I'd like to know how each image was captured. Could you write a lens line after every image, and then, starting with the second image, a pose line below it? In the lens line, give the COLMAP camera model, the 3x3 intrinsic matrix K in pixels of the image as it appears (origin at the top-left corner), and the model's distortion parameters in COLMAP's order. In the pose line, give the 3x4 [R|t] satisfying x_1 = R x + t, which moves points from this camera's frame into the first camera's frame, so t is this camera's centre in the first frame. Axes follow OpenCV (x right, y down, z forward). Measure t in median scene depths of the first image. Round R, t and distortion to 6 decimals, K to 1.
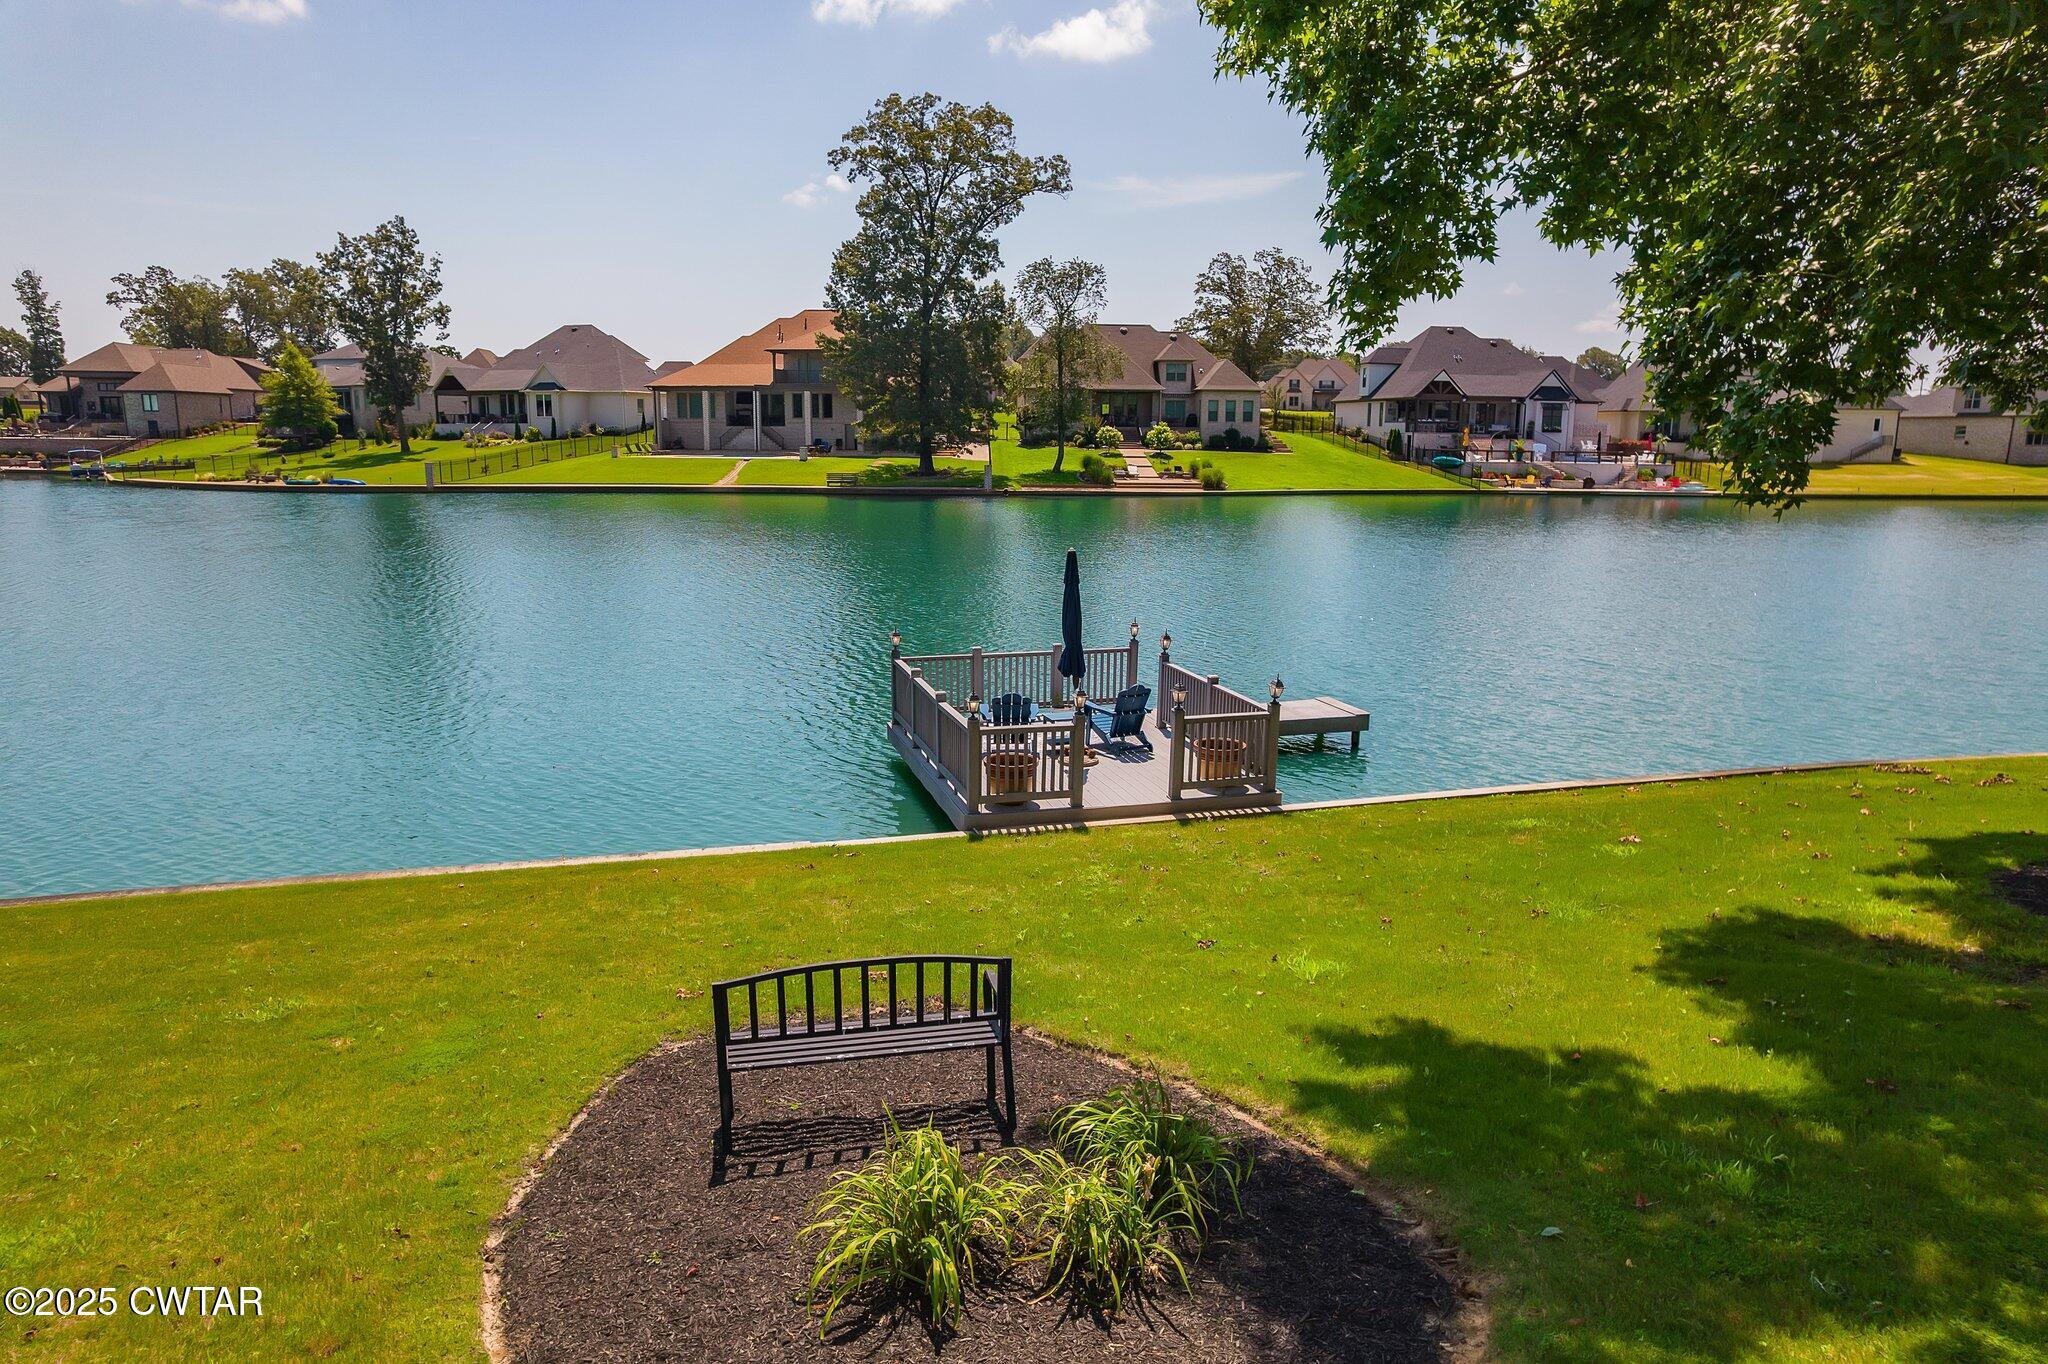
lens RADIAL K [[1318.8, 0, 1030.3], [0, 1318.8, 672.5], [0, 0, 1]] dist [-0.074341, 0.067293]
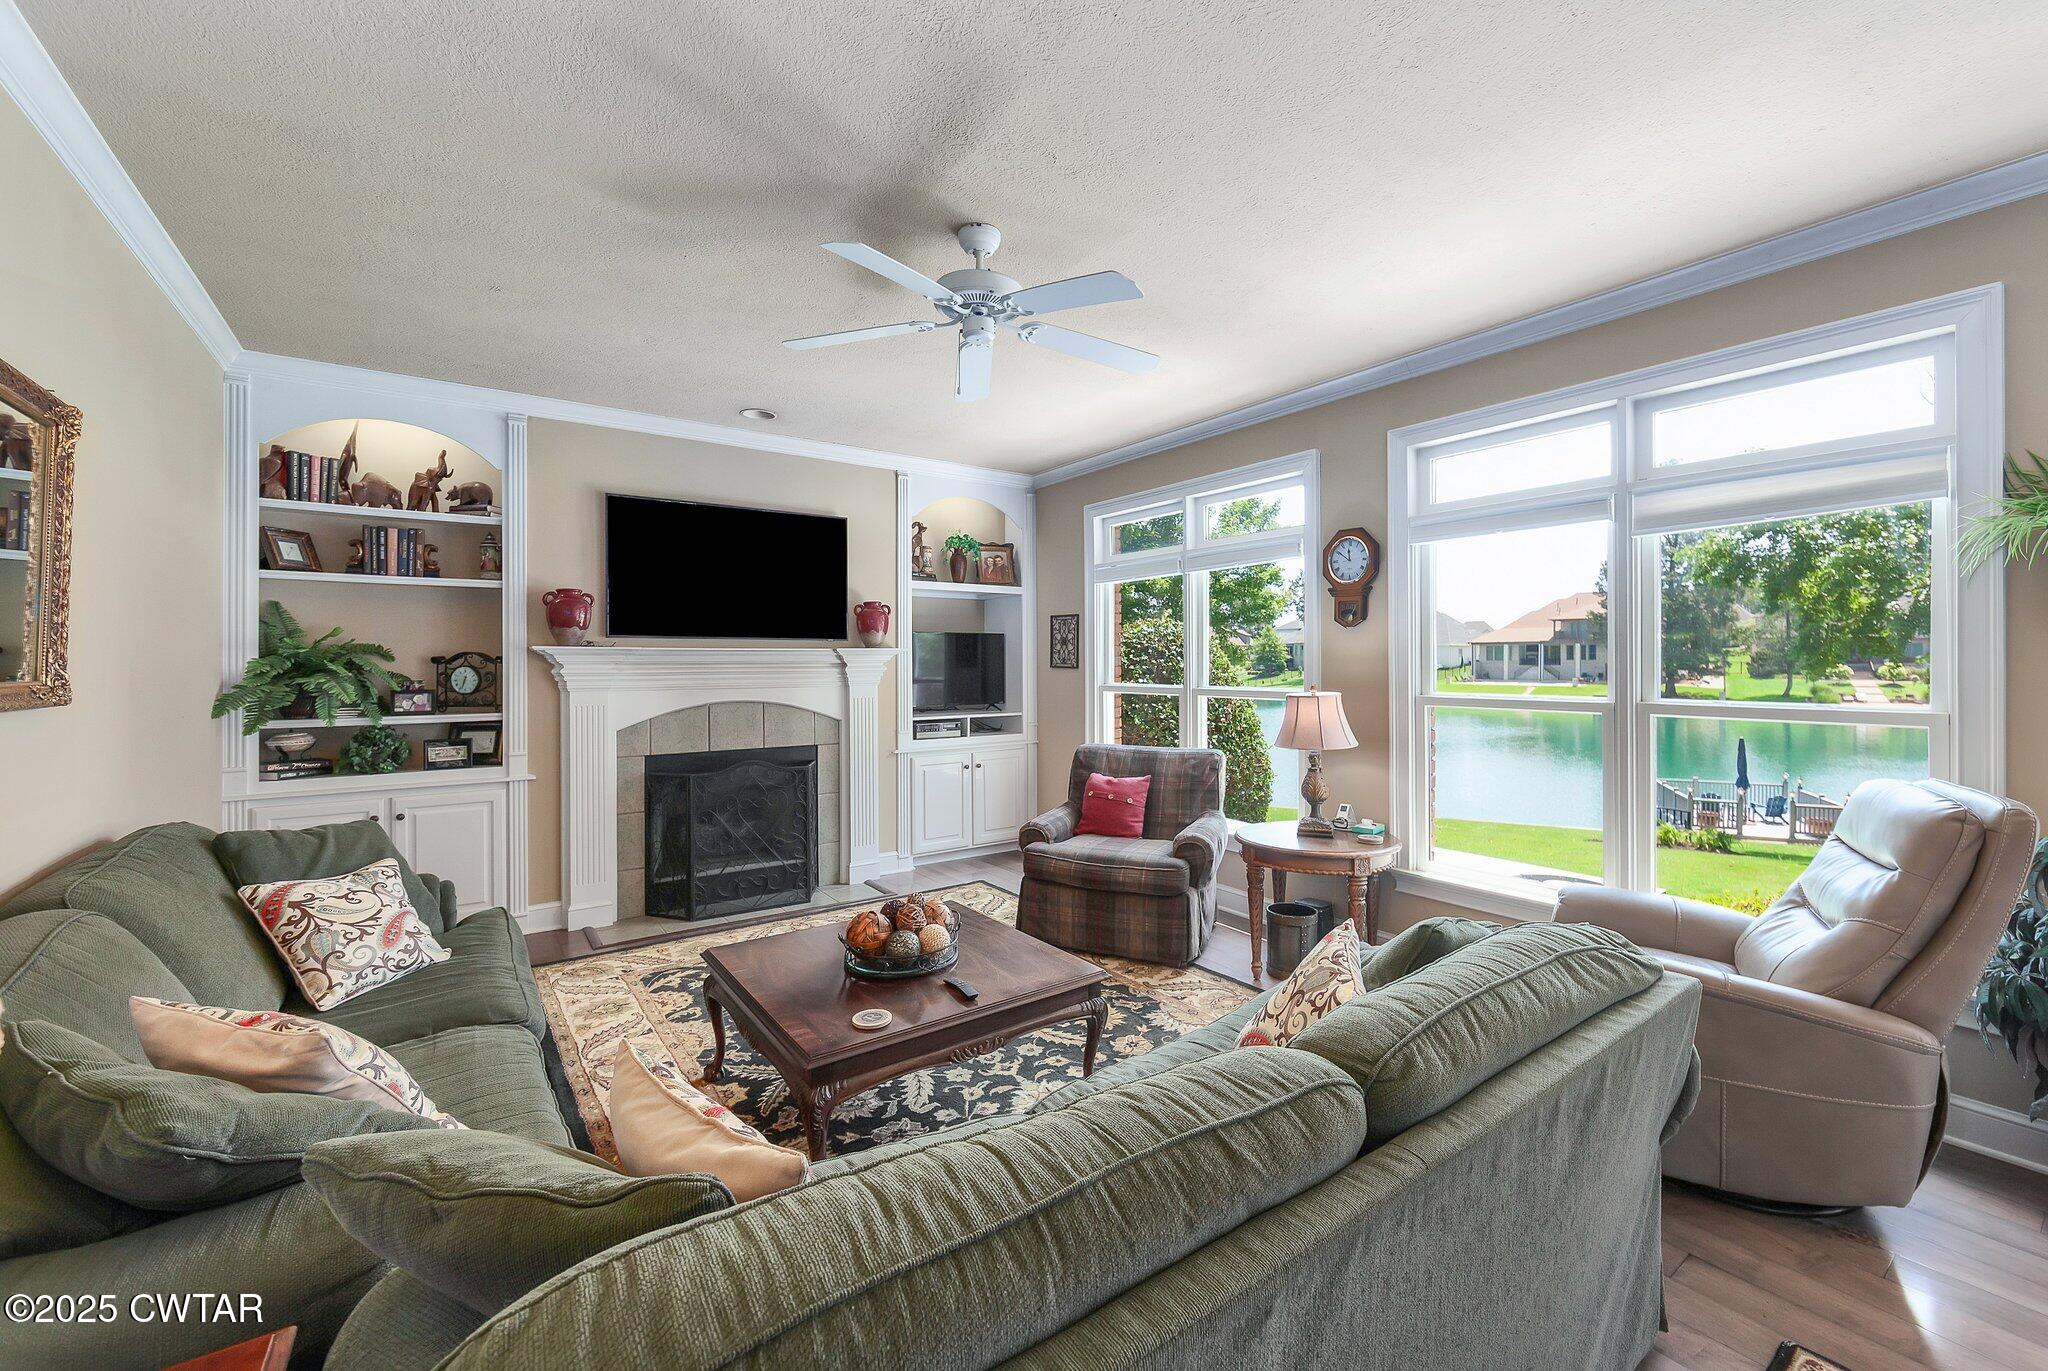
lens RADIAL K [[839.7, 0, 1017.8], [0, 839.7, 664.3], [0, 0, 1]] dist [-0.001802, -0.000784]
pose [[0.738661, -0.008117, -0.674029, 0.016727], [-0.110777, 0.984871, -0.133261, 0.025006], [0.664913, 0.173101, 0.726586, -0.205761]]
